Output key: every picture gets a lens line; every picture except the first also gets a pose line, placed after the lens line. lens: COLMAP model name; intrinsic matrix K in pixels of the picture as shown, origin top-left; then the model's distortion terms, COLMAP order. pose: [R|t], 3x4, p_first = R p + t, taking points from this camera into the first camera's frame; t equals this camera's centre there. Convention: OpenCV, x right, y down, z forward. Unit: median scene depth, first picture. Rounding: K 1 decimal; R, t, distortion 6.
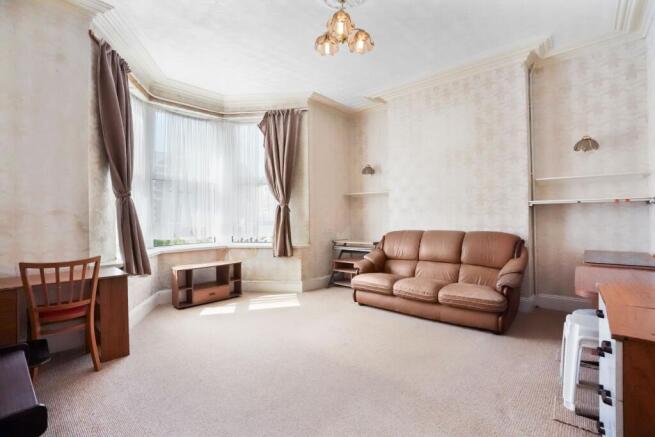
lens RADIAL K [[314.0, 0, 329.7], [0, 314.0, 216.1], [0, 0, 1]] dist [-0.001099, 0.000435]
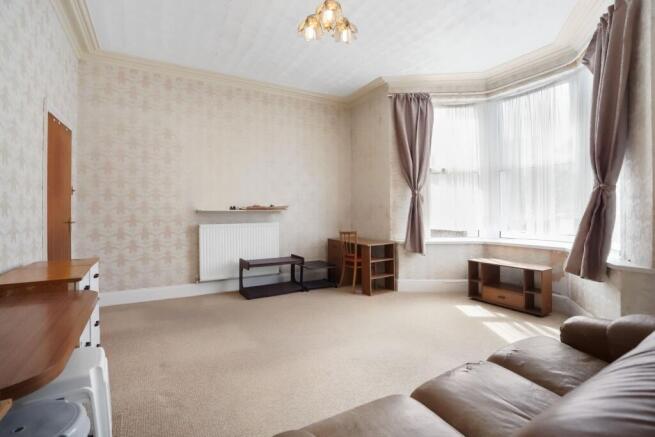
lens RADIAL K [[314.0, 0, 329.7], [0, 314.0, 216.1], [0, 0, 1]] dist [-0.001099, 0.000435]
pose [[-0.290203, 0.015956, -0.956832, 0.632344], [0.008255, 0.999866, 0.014170, 0.008790], [0.956930, -0.003787, -0.290295, 0.857491]]
